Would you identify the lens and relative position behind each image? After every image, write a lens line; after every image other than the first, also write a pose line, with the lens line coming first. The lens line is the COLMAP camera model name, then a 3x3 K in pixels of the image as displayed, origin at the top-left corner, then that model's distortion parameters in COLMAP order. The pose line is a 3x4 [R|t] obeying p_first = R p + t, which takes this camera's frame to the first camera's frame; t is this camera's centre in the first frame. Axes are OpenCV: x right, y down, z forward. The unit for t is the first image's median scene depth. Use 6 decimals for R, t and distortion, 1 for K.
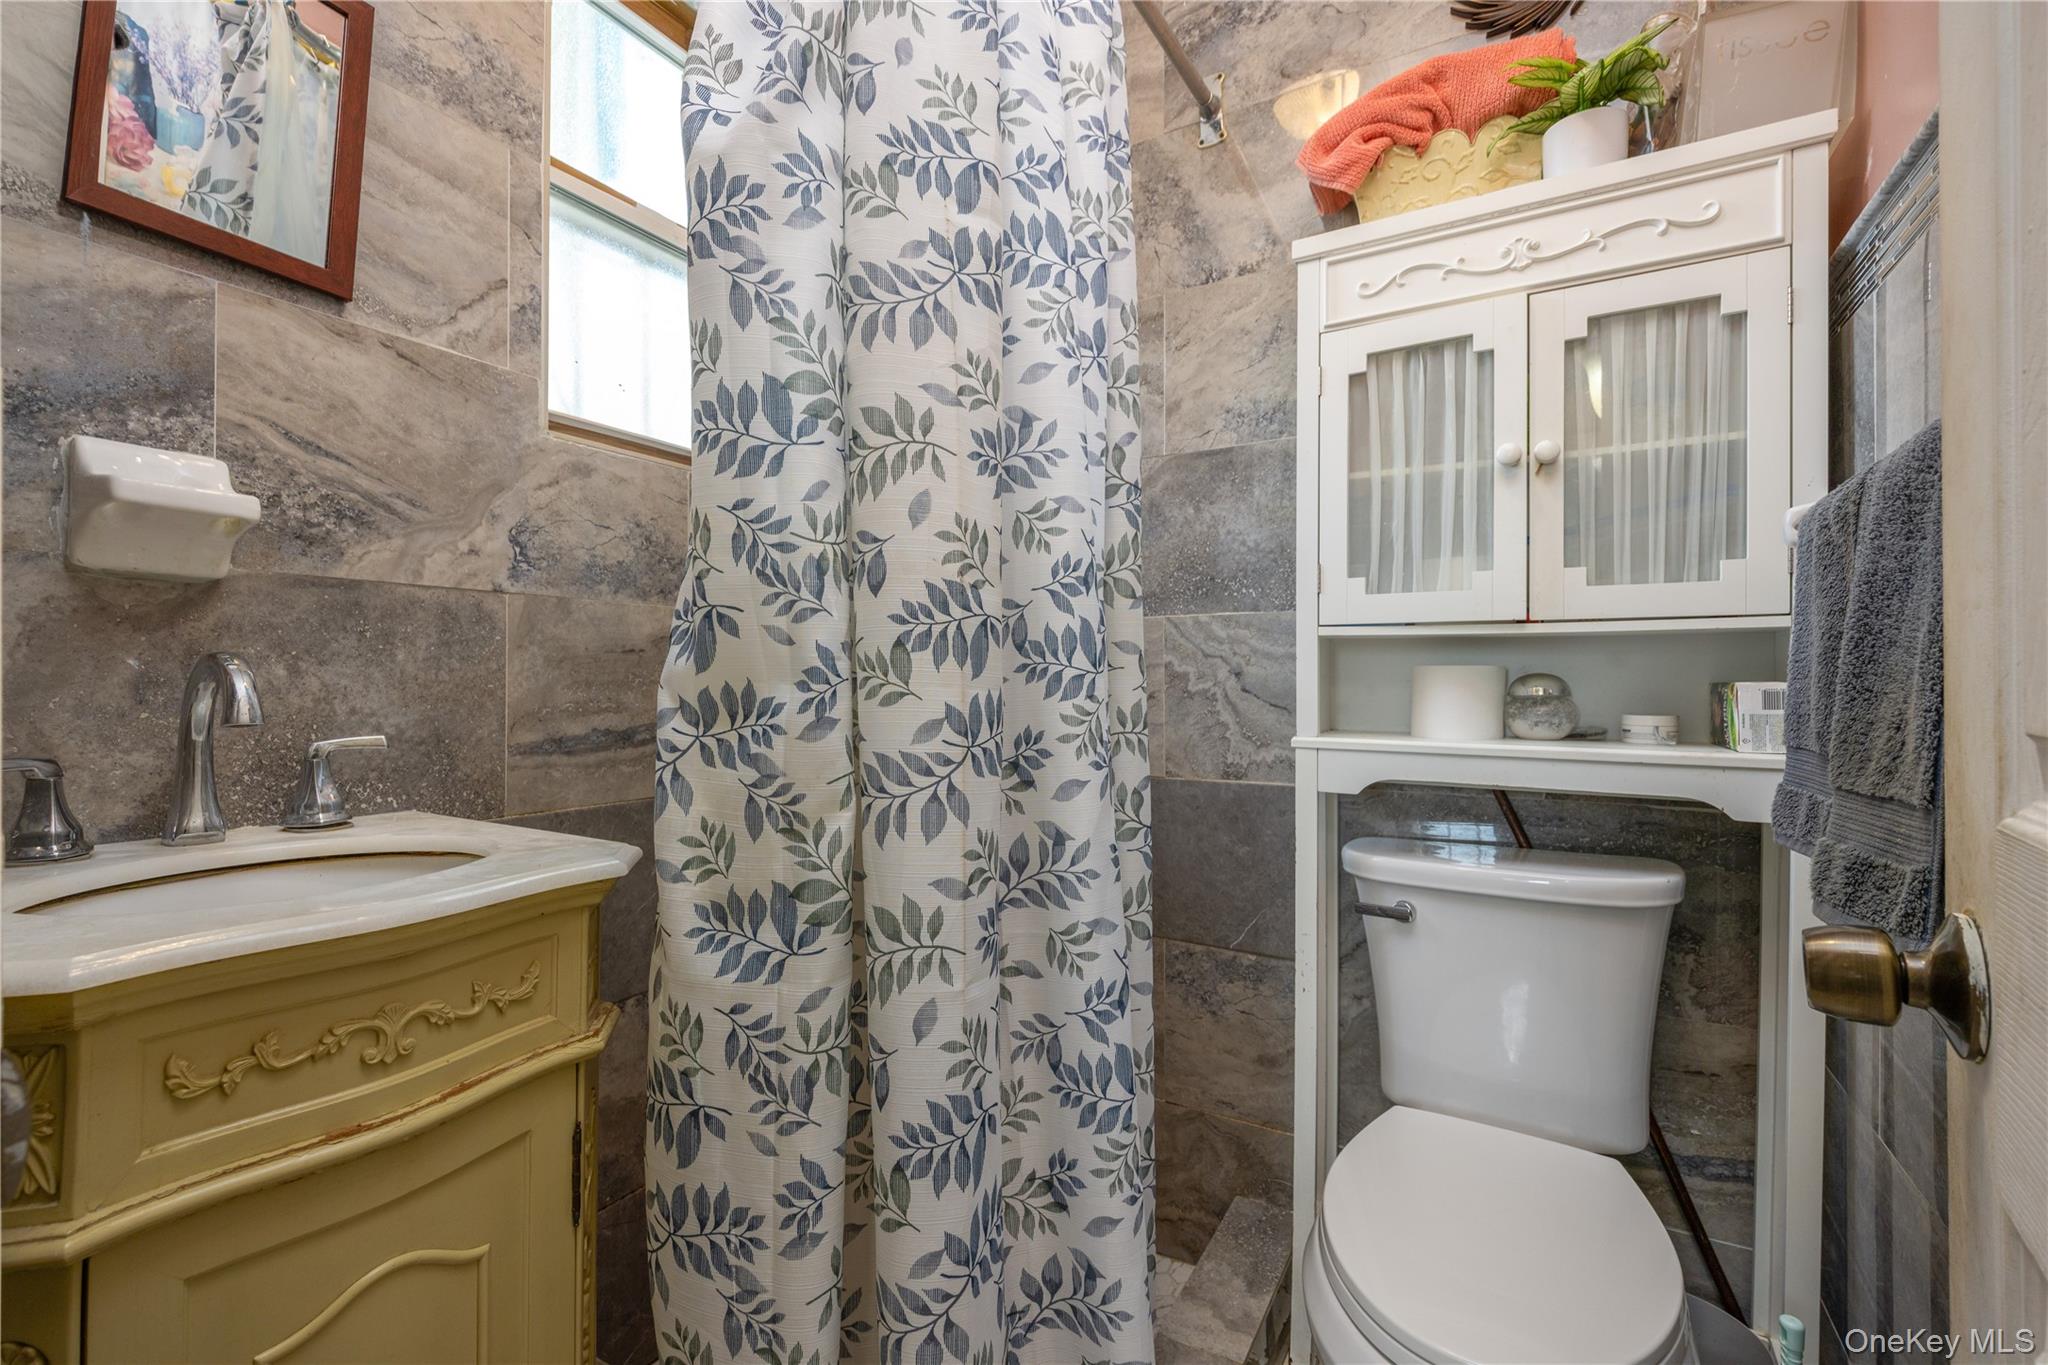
lens RADIAL K [[883.6, 0, 1019.6], [0, 883.6, 678.6], [0, 0, 1]] dist [-0.001676, -0.000034]
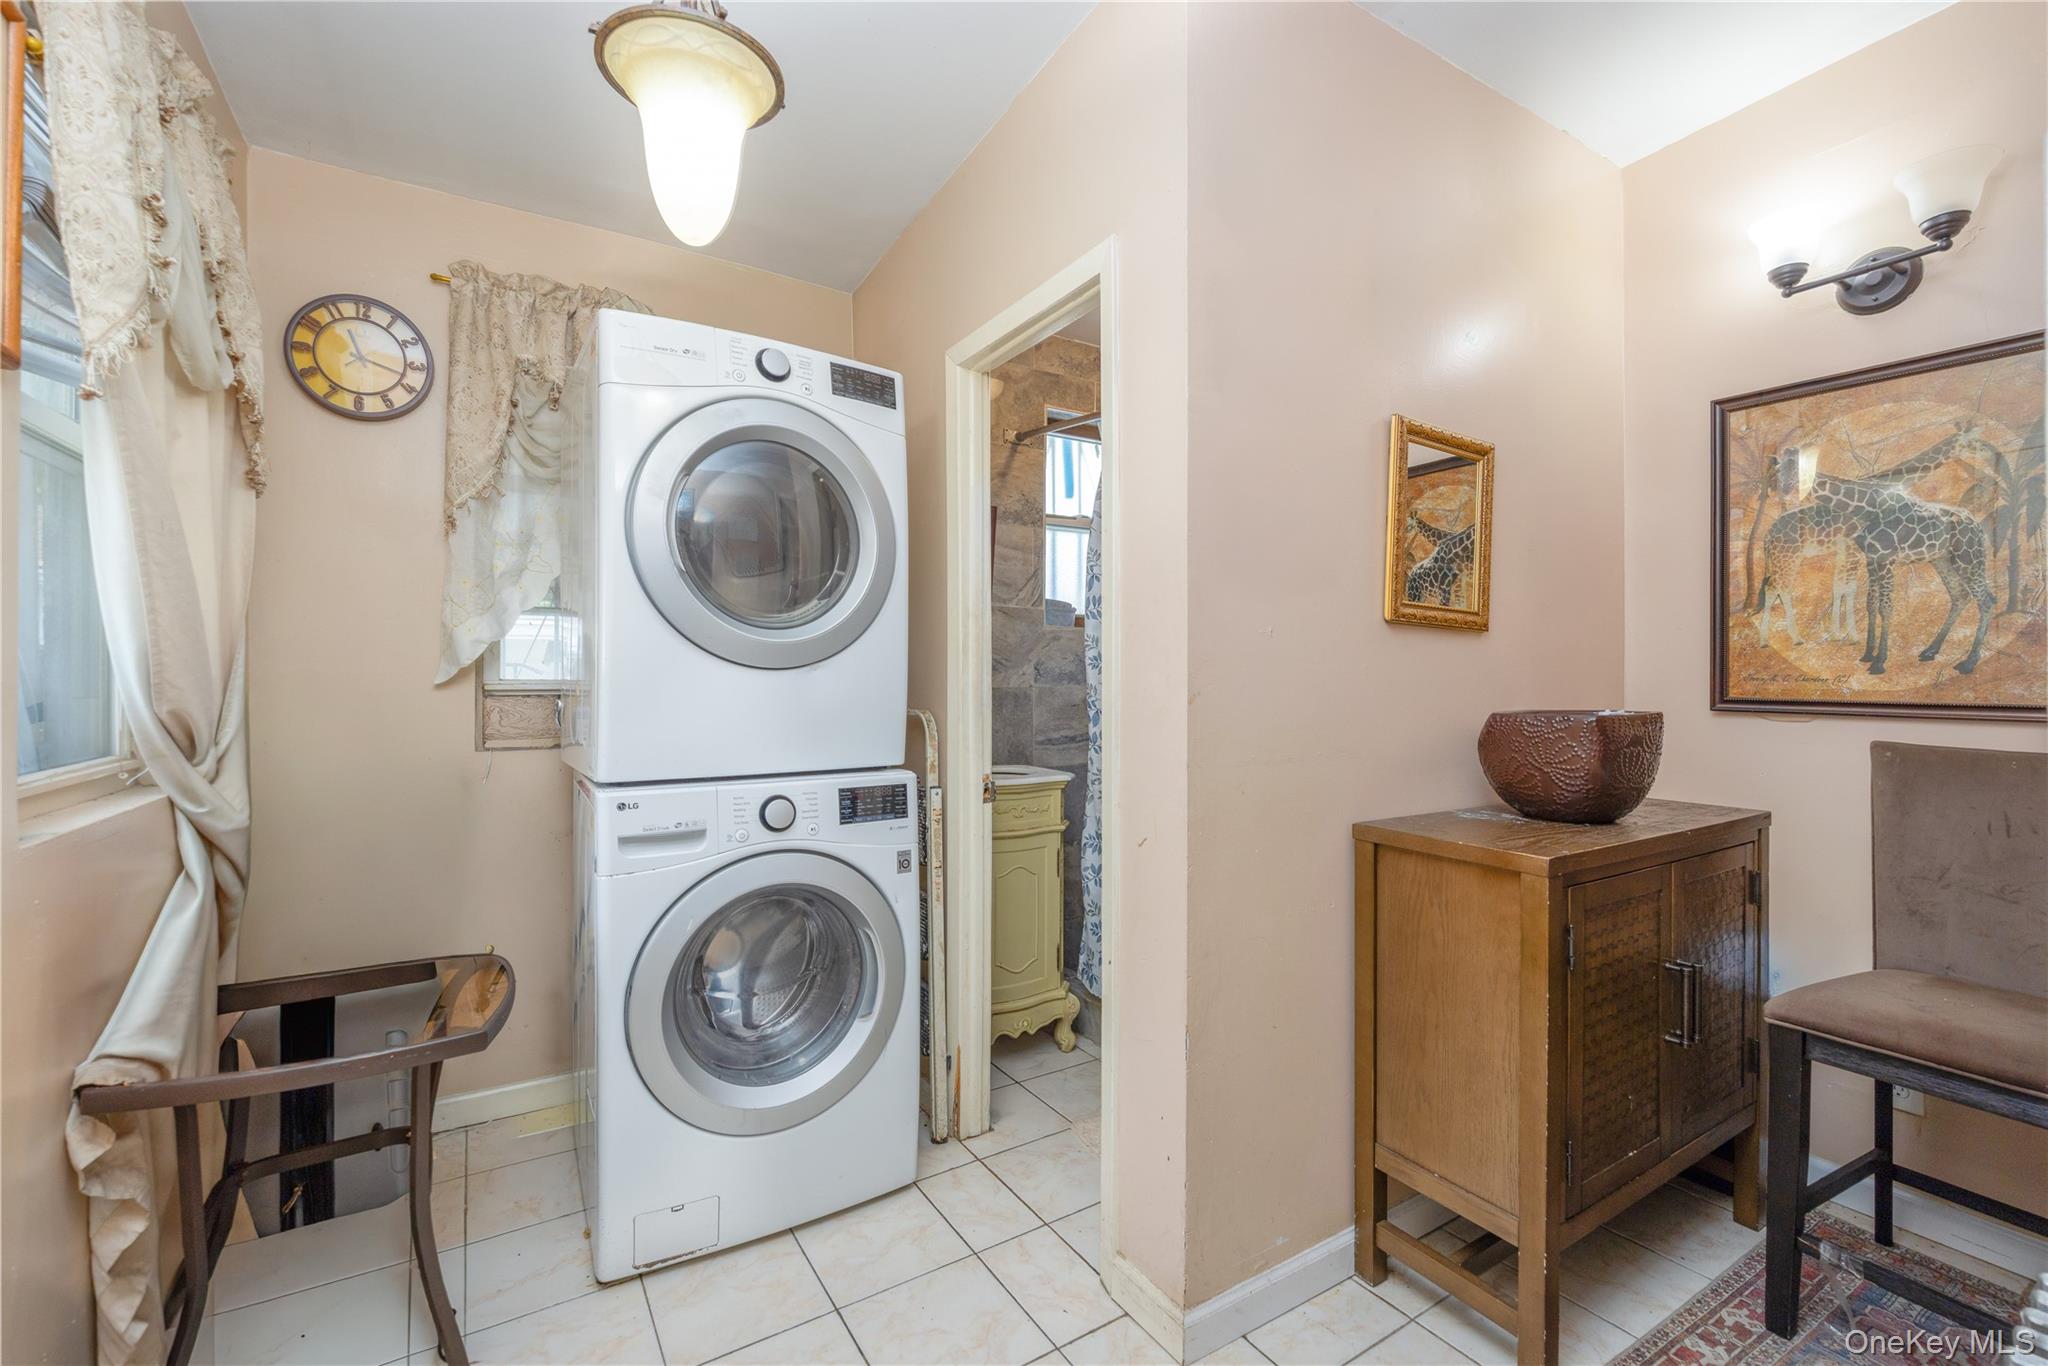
lens RADIAL K [[883.6, 0, 1028.5], [0, 883.6, 685.7], [0, 0, 1]] dist [-0.001676, -0.000034]
pose [[0.885716, -0.002549, -0.464220, 0.717878], [0.006586, 0.999953, 0.007077, -0.122261], [0.464181, -0.009326, 0.885691, -1.513035]]
